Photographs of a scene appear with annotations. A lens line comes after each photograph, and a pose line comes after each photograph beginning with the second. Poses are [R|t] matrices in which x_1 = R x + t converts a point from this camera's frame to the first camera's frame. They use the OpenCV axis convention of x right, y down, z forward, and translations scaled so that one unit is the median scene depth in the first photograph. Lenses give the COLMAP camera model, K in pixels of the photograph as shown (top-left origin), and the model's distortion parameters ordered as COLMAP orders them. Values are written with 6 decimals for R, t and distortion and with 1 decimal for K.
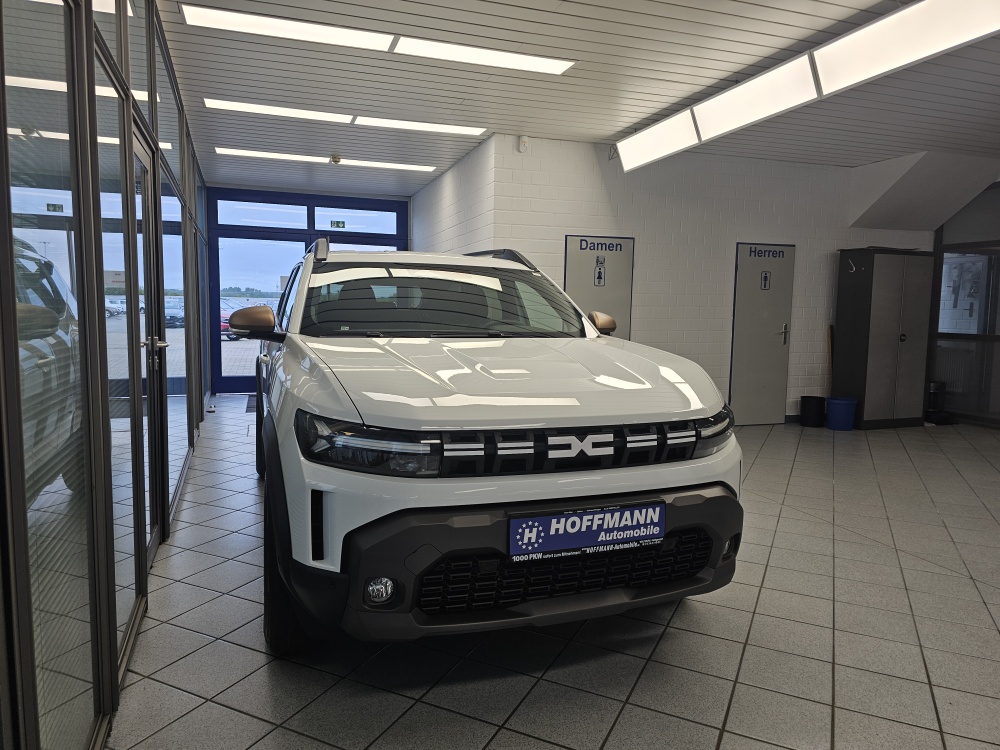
lens RADIAL K [[681.1, 0, 508.1], [0, 681.1, 378.0], [0, 0, 1]] dist [0.054743, -0.061470]
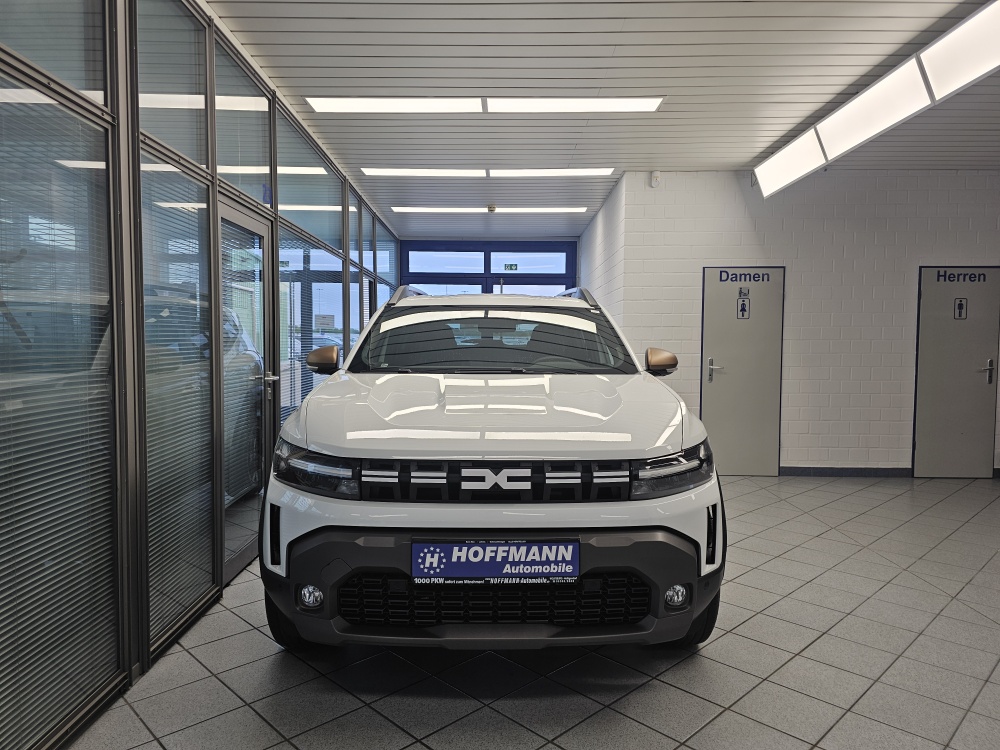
lens RADIAL K [[681.1, 0, 506.4], [0, 681.1, 379.7], [0, 0, 1]] dist [0.054743, -0.061470]
pose [[0.941981, 0.008046, -0.335571, 0.276107], [-0.024092, 0.998755, -0.043683, -0.004229], [0.334801, 0.049233, 0.941002, 0.009741]]
